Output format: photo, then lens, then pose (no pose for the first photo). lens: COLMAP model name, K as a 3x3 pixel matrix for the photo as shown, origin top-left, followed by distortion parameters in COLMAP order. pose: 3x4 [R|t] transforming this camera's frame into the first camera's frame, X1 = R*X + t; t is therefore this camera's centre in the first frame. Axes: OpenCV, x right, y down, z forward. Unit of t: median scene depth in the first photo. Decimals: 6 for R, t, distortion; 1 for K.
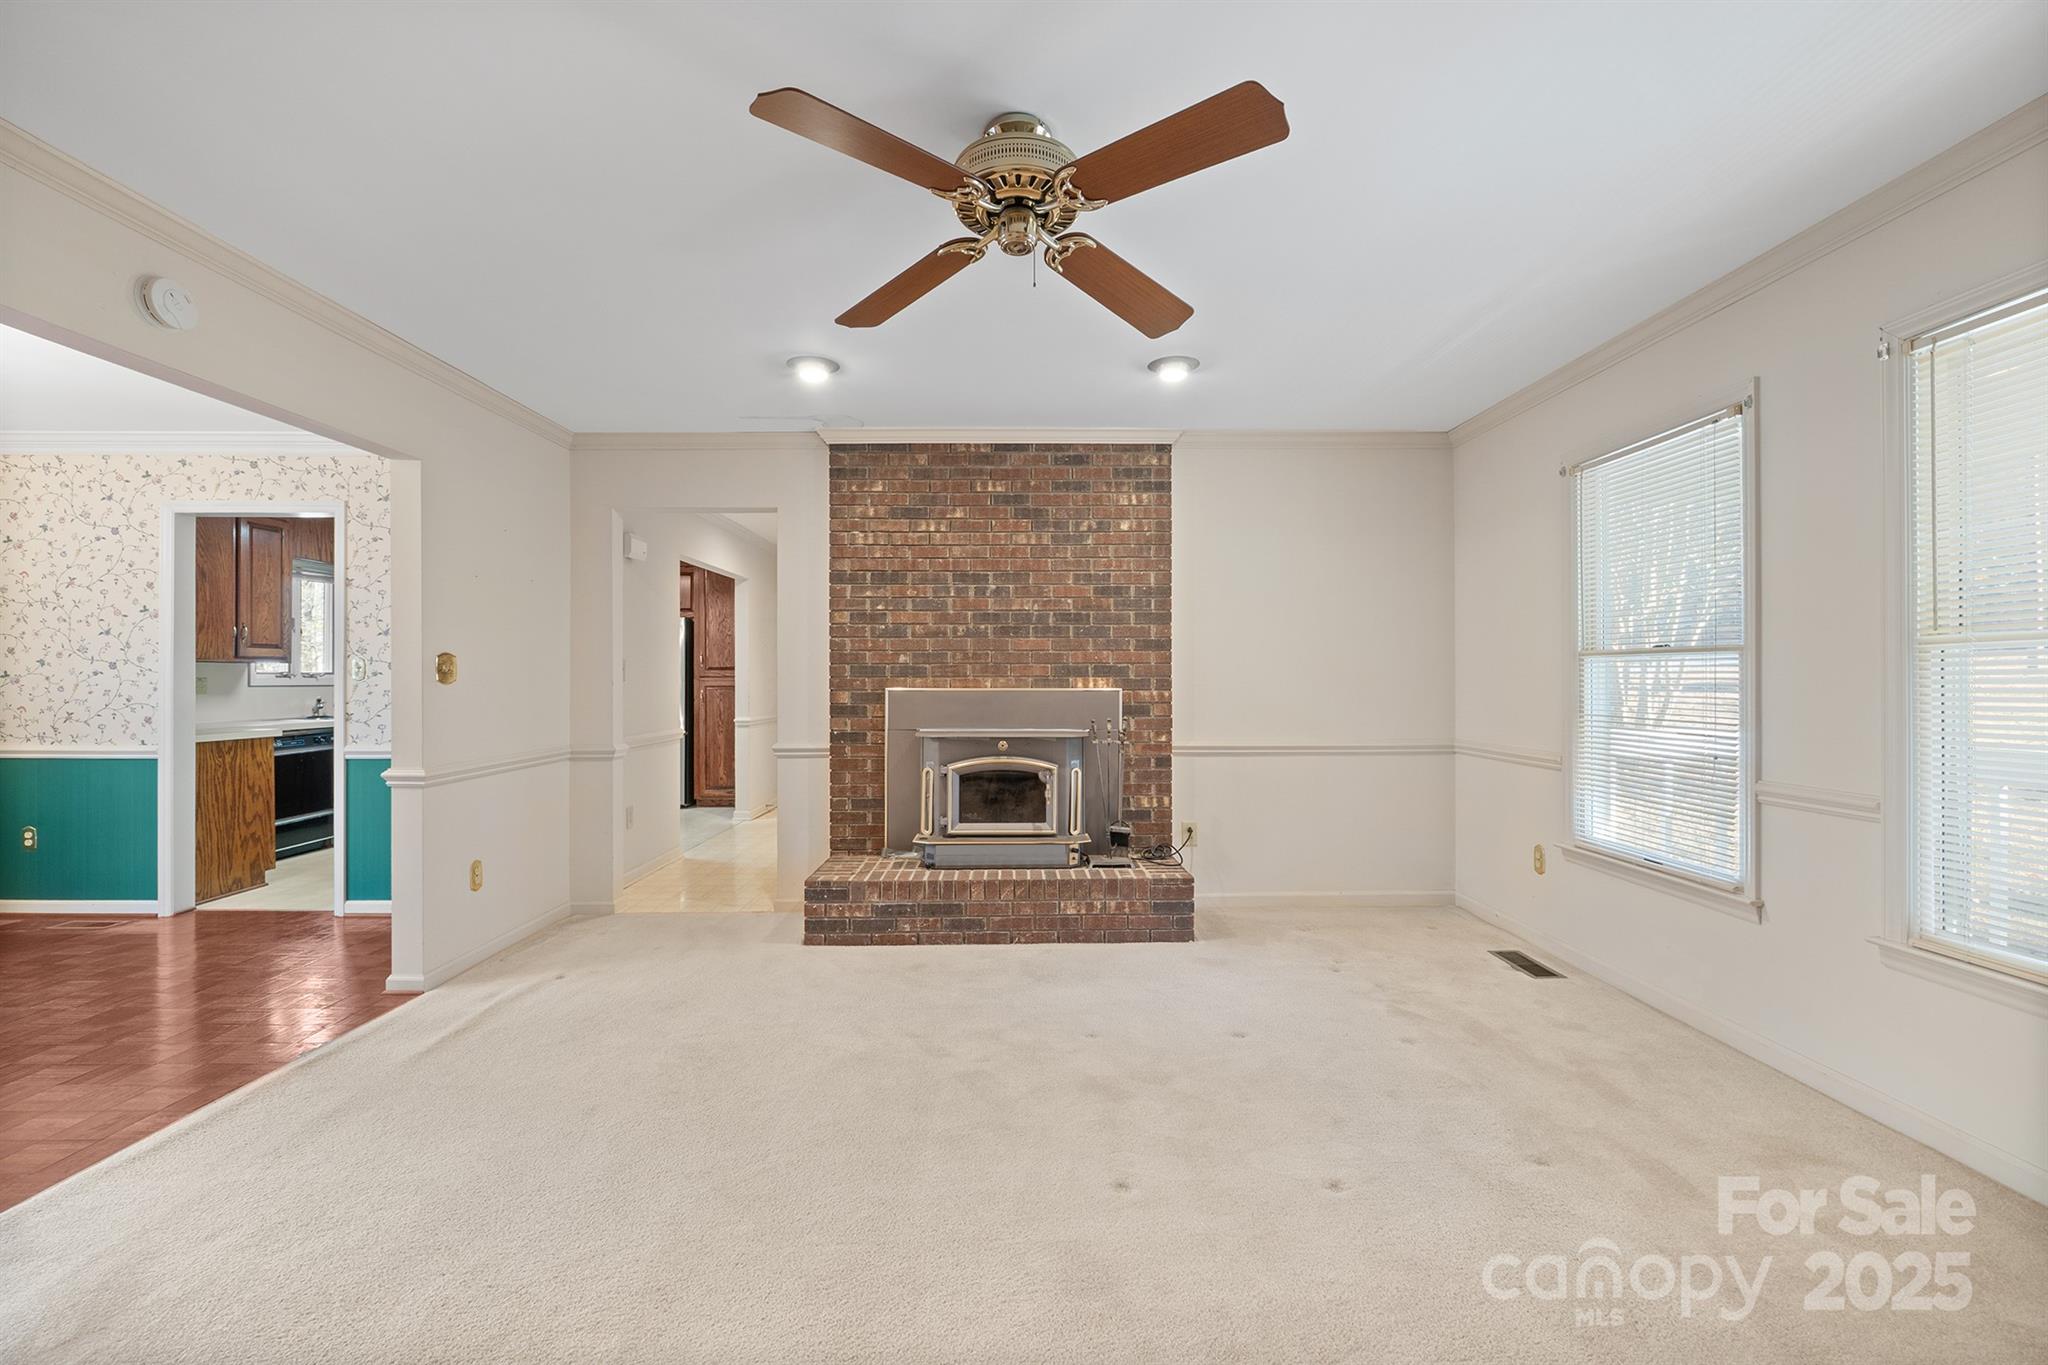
lens RADIAL K [[865.7, 0, 1020.6], [0, 865.7, 678.8], [0, 0, 1]] dist [-0.015466, -0.001852]
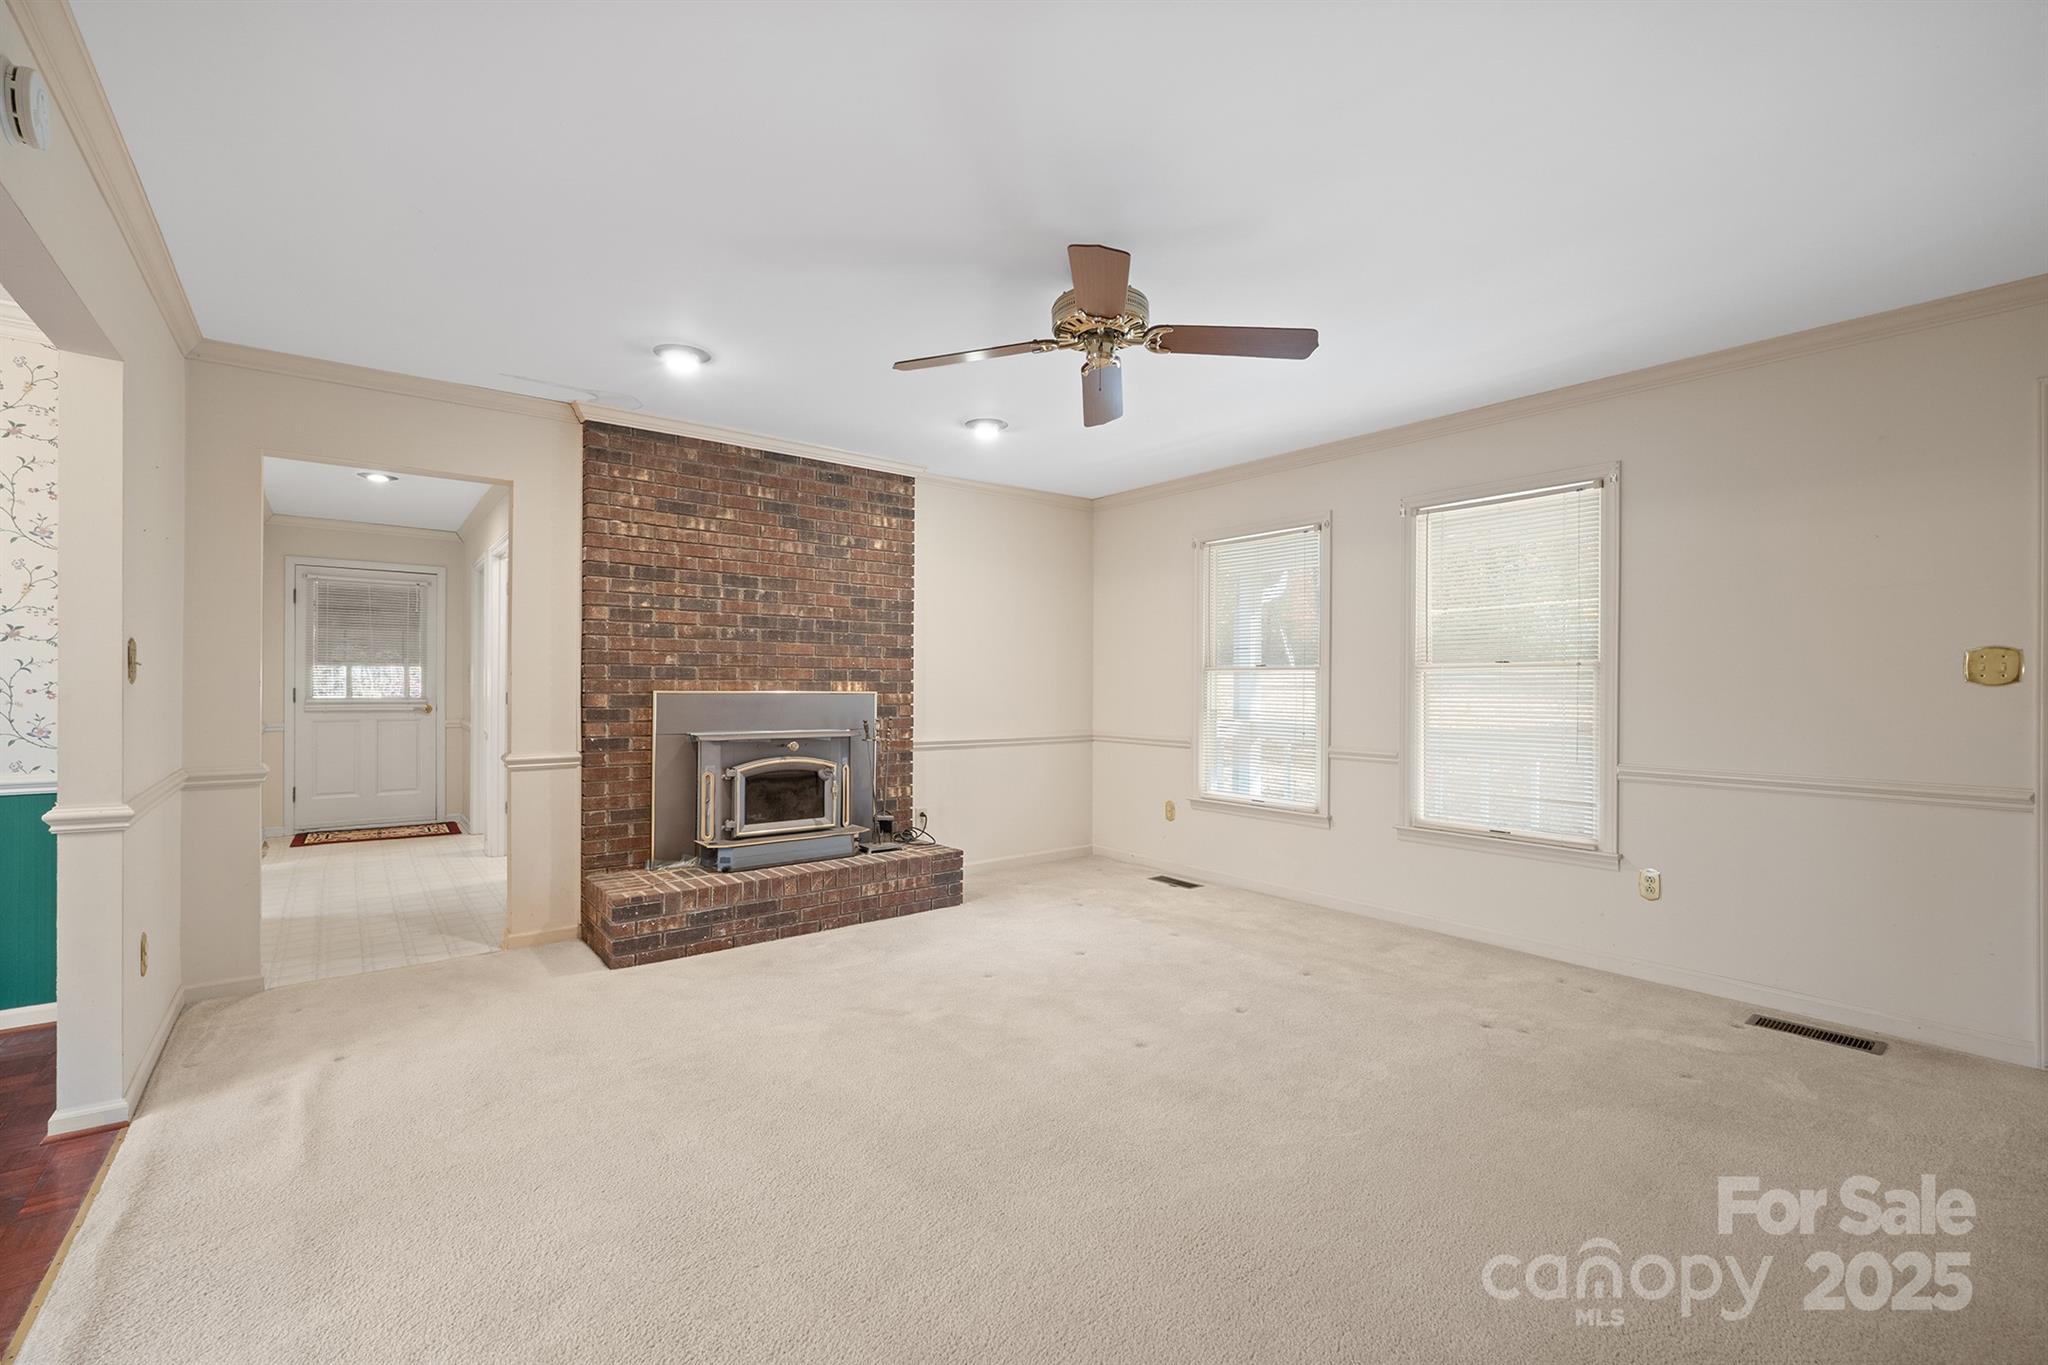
lens RADIAL K [[865.7, 0, 1041.4], [0, 865.7, 686.2], [0, 0, 1]] dist [-0.015466, -0.001852]
pose [[0.784356, 0.006130, 0.620281, -0.410105], [-0.008408, 0.999964, 0.000751, 0.001675], [-0.620254, -0.005804, 0.784380, -0.001254]]
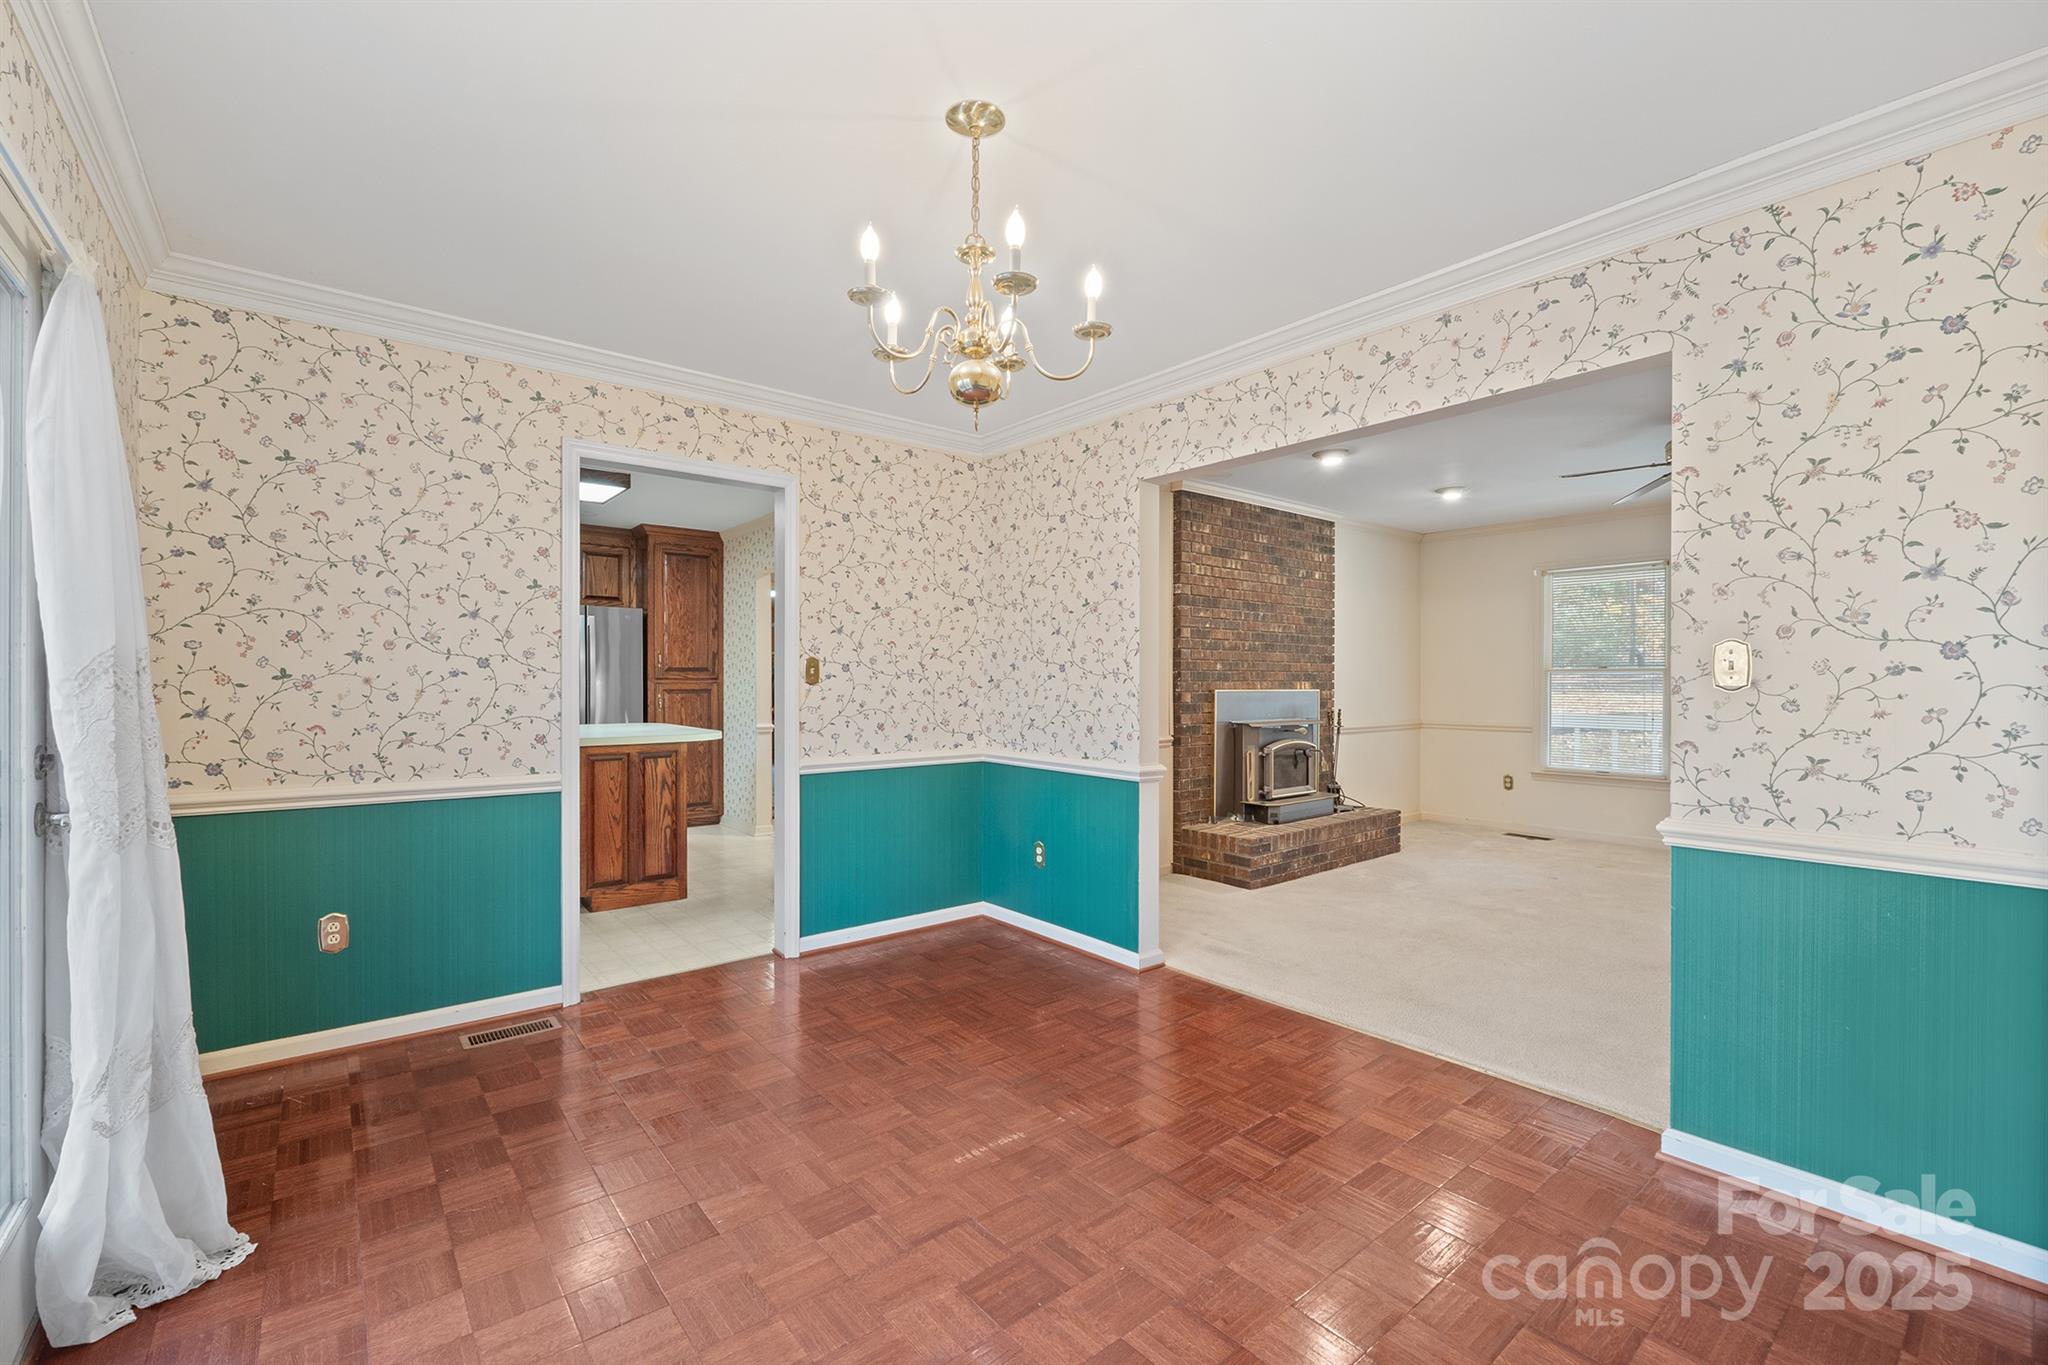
lens RADIAL K [[865.7, 0, 1031.9], [0, 865.7, 689.0], [0, 0, 1]] dist [-0.015466, -0.001852]
pose [[0.786912, -0.003687, 0.617055, -1.154072], [-0.003638, 0.999937, 0.010615, -0.003178], [-0.617055, -0.010597, 0.786849, 0.169138]]
